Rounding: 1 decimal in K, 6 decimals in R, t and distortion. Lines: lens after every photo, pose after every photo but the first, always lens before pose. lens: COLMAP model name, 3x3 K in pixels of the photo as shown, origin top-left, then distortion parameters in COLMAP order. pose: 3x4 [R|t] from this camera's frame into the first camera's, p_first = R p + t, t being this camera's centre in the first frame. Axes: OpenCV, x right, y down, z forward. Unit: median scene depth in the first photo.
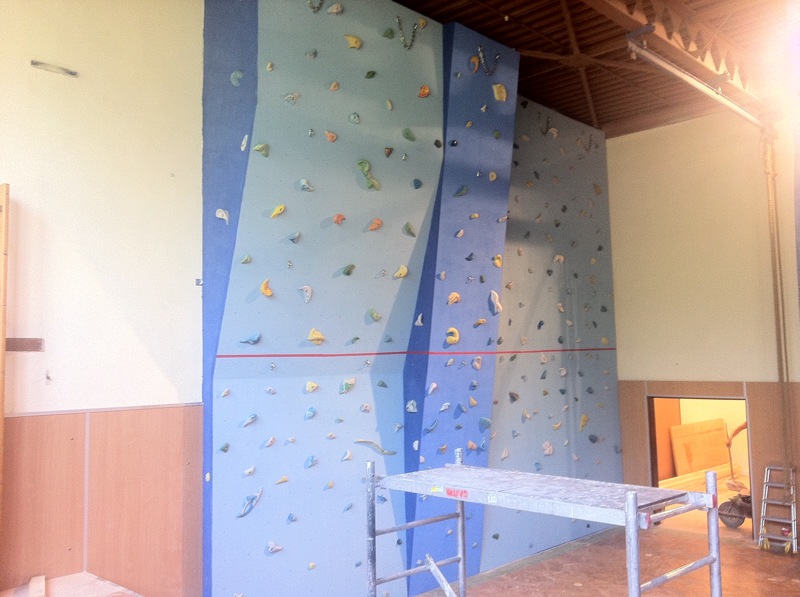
lens RADIAL K [[749.5, 0, 400.0], [0, 749.5, 298.5], [0, 0, 1]] dist [0.103806, -0.226008]
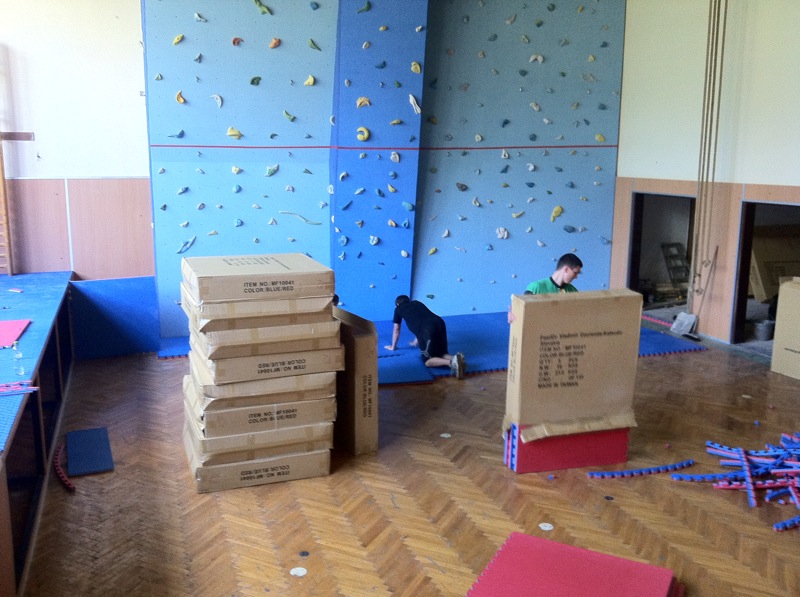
lens RADIAL K [[749.5, 0, 400.0], [0, 749.5, 298.5], [0, 0, 1]] dist [0.103806, -0.226008]
pose [[0.900689, 0.105856, -0.421372, 0.701312], [0.013296, 0.962694, 0.270267, -0.024894], [0.434261, -0.249029, 0.865680, -0.124305]]
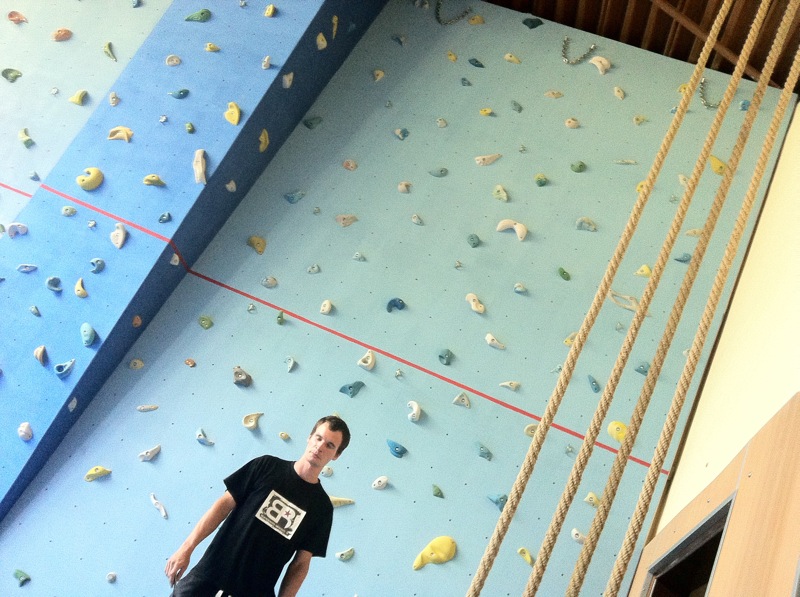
lens RADIAL K [[749.5, 0, 400.0], [0, 749.5, 298.5], [0, 0, 1]] dist [0.103806, -0.226008]
pose [[0.558639, -0.086498, -0.824888, 0.794929], [-0.408970, 0.836510, -0.364684, 0.280747], [0.721571, 0.541082, 0.431932, 0.996871]]
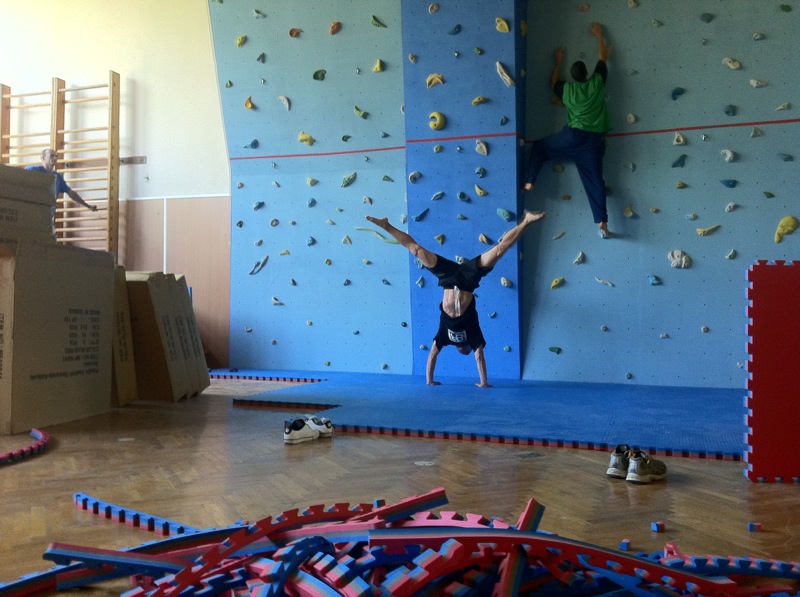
lens RADIAL K [[749.5, 0, 400.0], [0, 749.5, 298.5], [0, 0, 1]] dist [0.103806, -0.226008]
pose [[0.420404, 0.006374, -0.907315, 0.962758], [0.054398, 0.997999, 0.032217, 0.252393], [0.905705, -0.062900, 0.419216, 0.553620]]
